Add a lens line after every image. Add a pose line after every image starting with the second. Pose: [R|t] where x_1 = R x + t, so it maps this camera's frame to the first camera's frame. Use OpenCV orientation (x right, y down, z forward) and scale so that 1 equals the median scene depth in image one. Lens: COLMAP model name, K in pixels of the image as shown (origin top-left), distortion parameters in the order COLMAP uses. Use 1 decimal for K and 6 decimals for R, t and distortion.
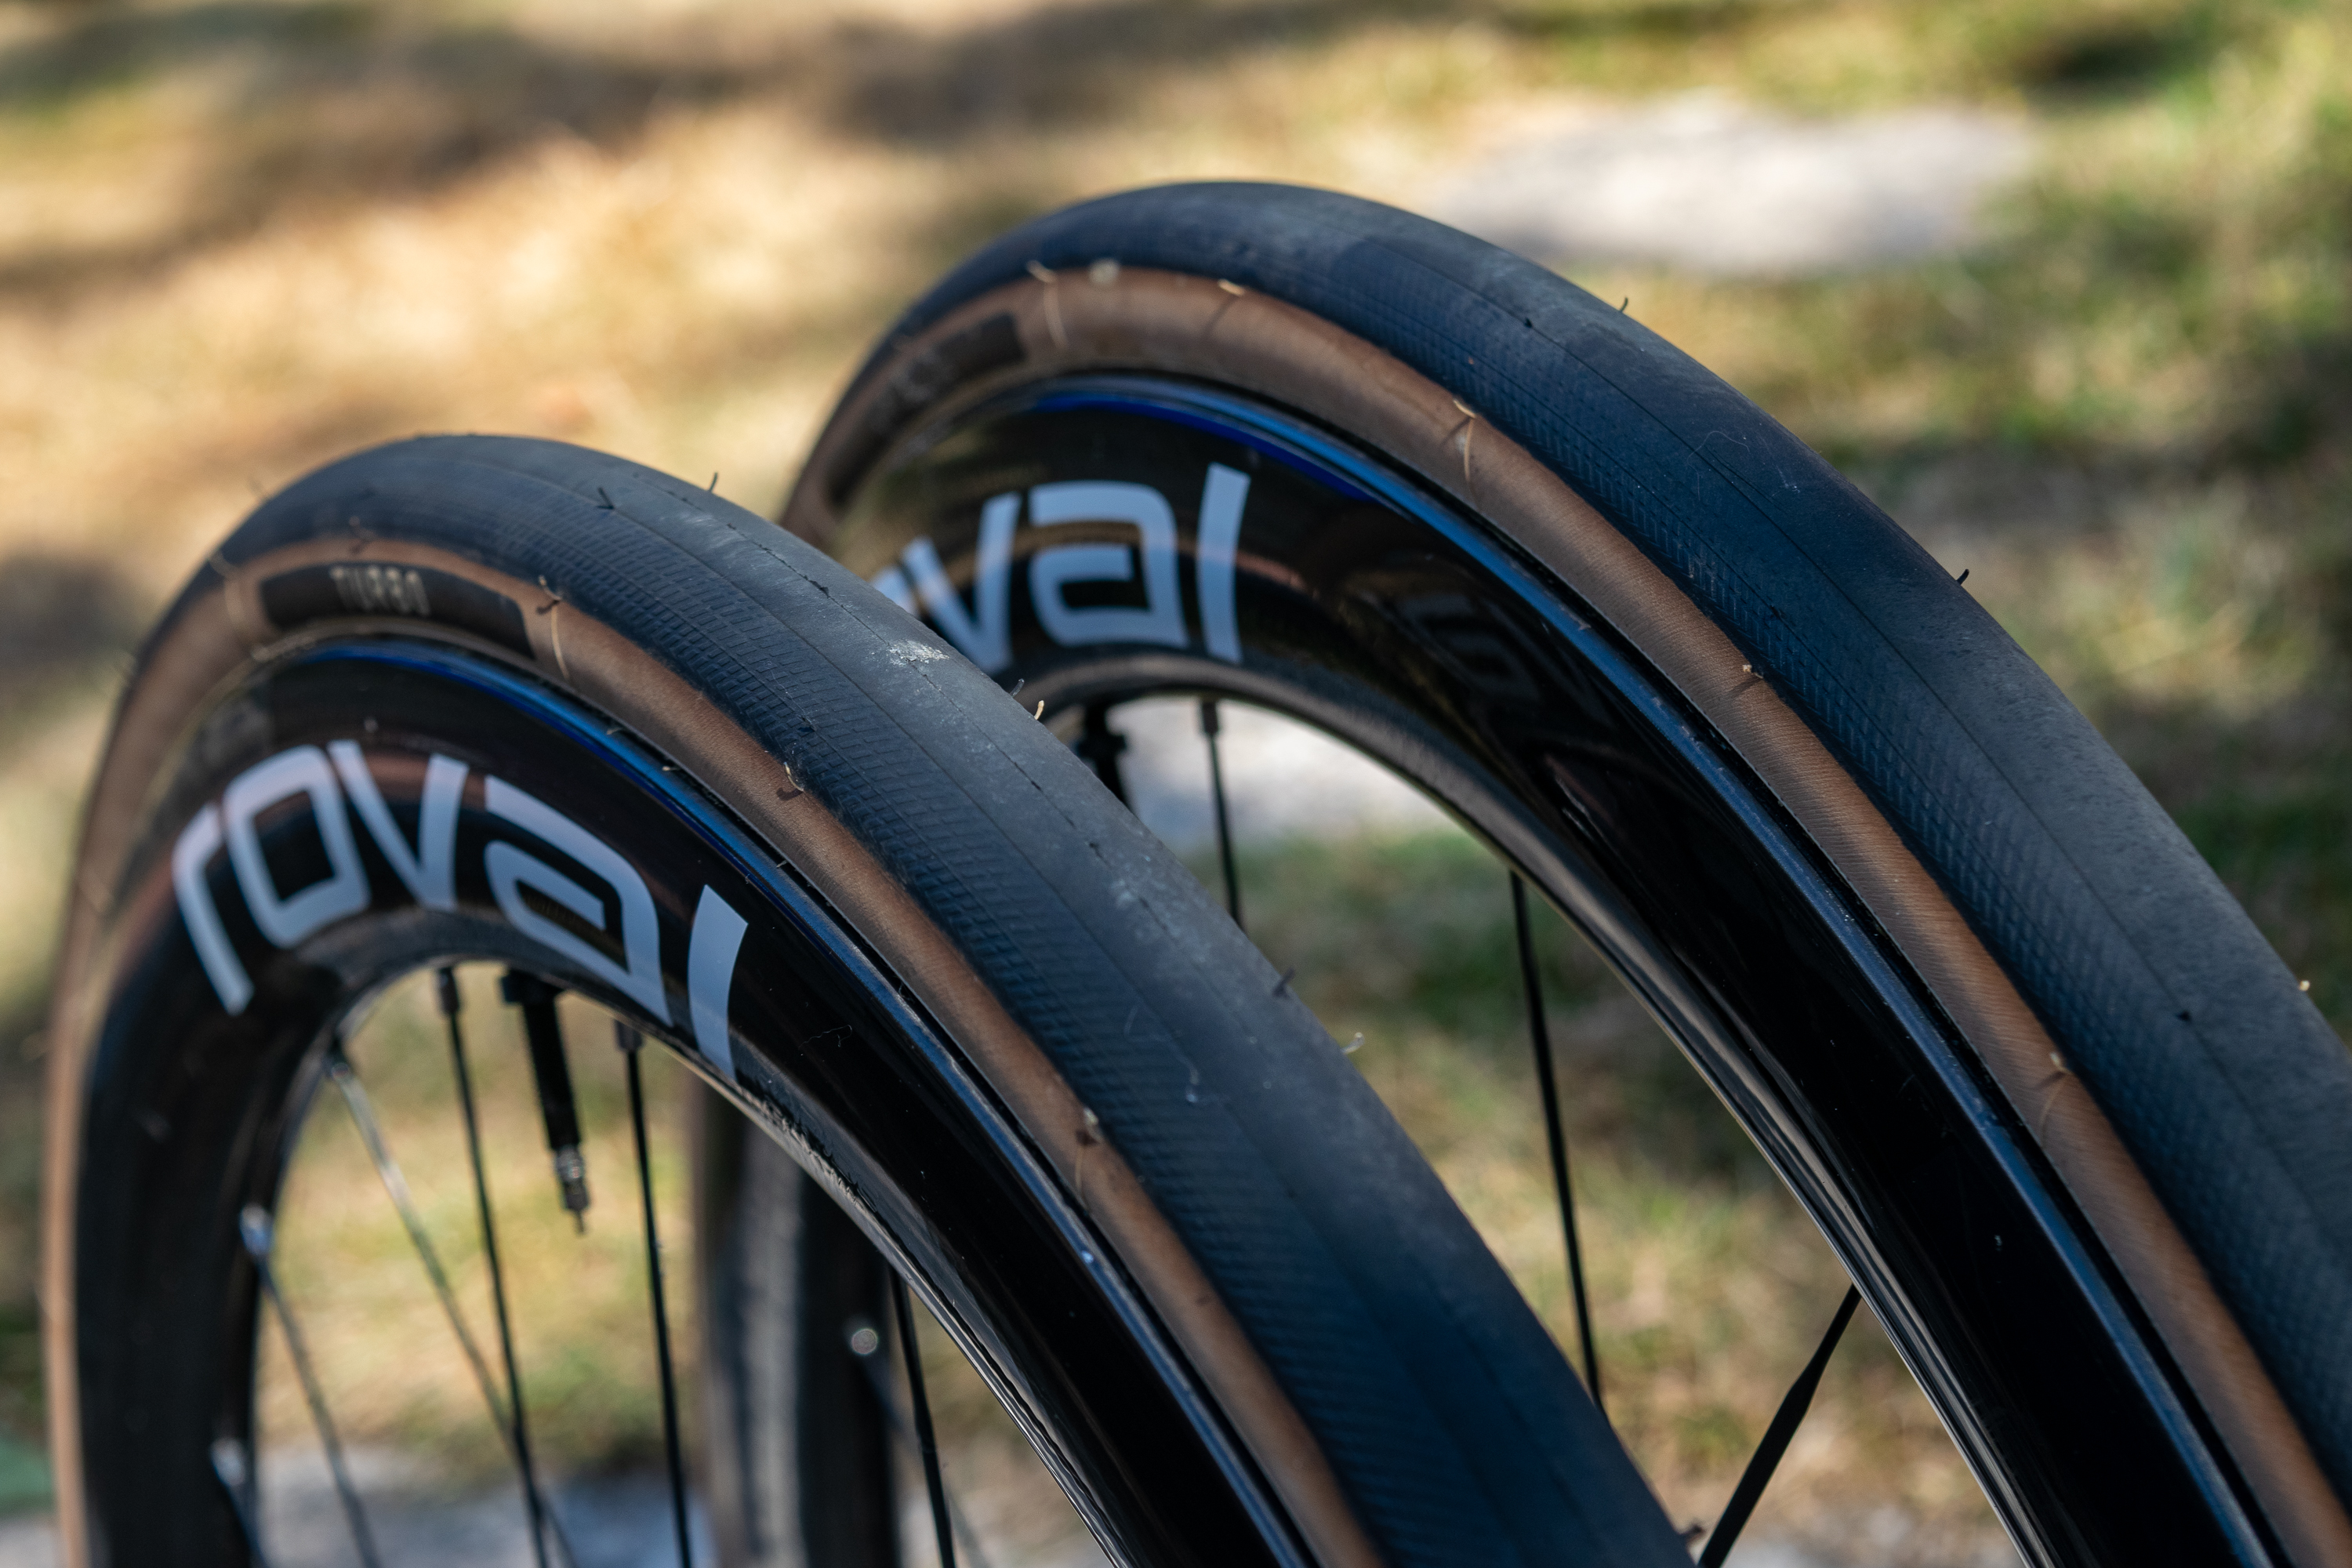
lens RADIAL K [[4743.4, 0, 1169.3], [0, 4743.4, 785.3], [0, 0, 1]] dist [0.031360, 0.000000]
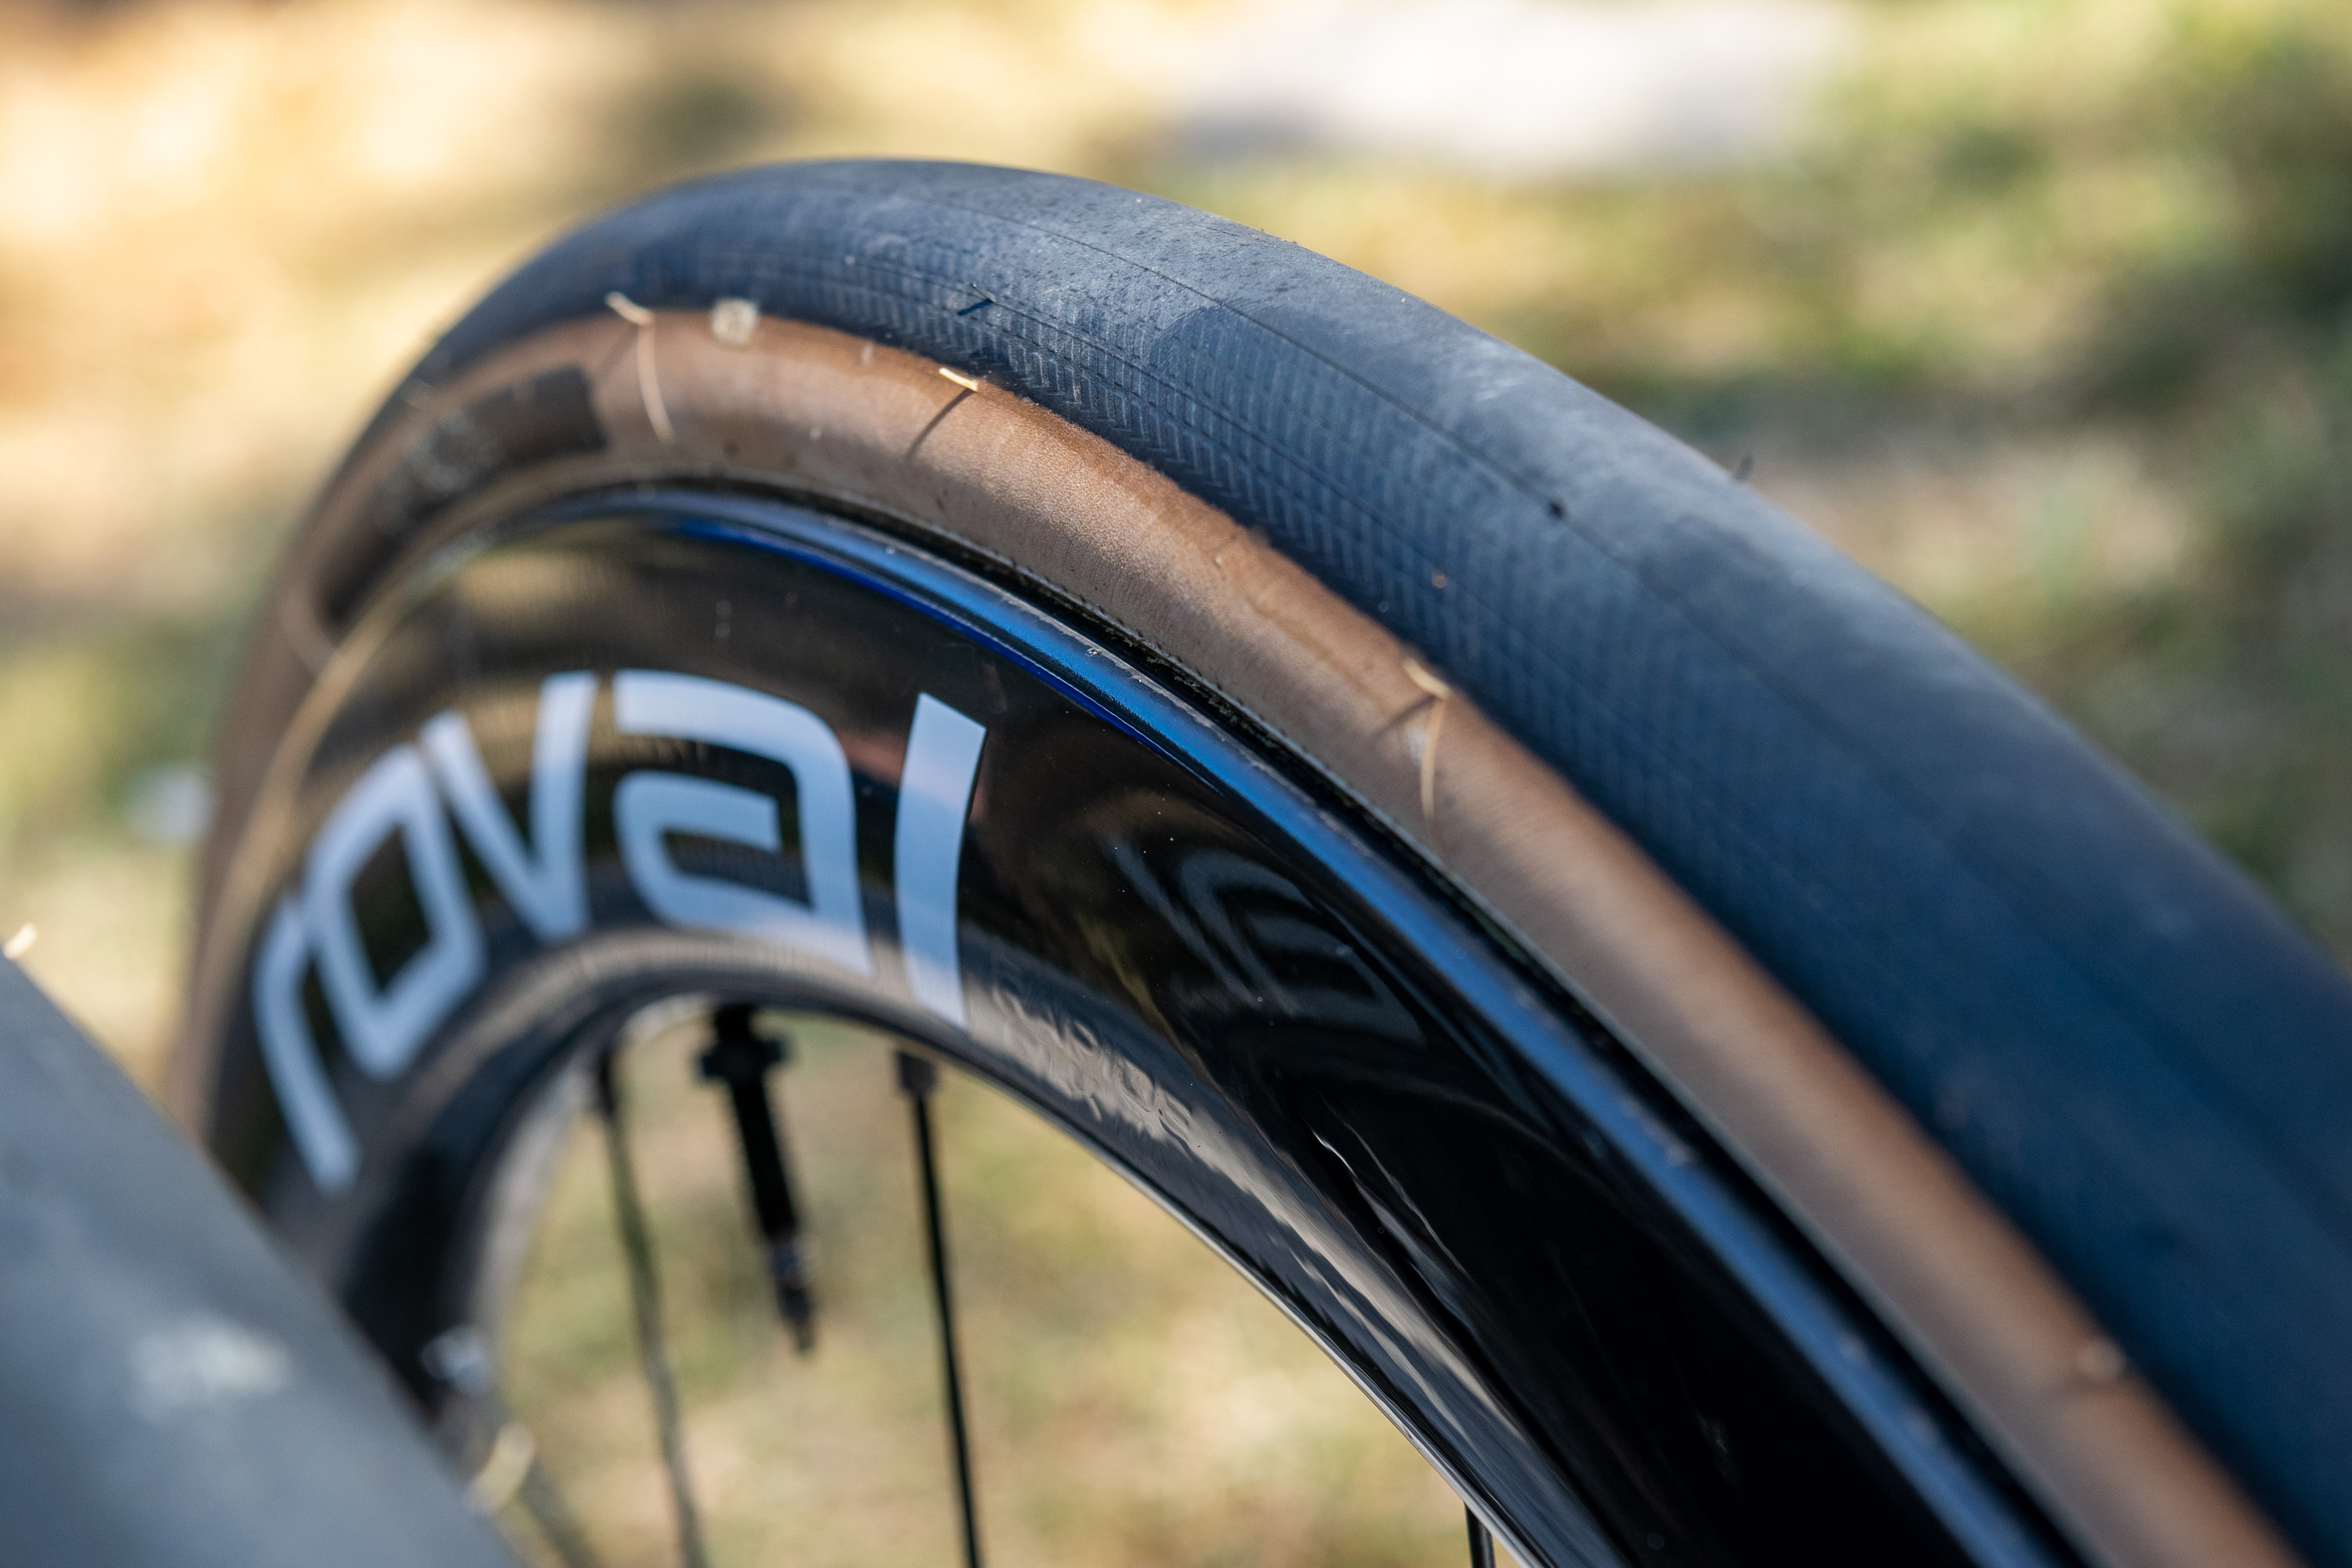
lens RADIAL K [[4743.4, 0, 1183.5], [0, 4743.4, 784.8], [0, 0, 1]] dist [0.031360, 0.000000]
pose [[0.997987, 0.010485, 0.062549, 0.005658], [-0.012361, 0.999483, 0.029675, -0.079612], [-0.062206, -0.030389, 0.997601, 0.487247]]
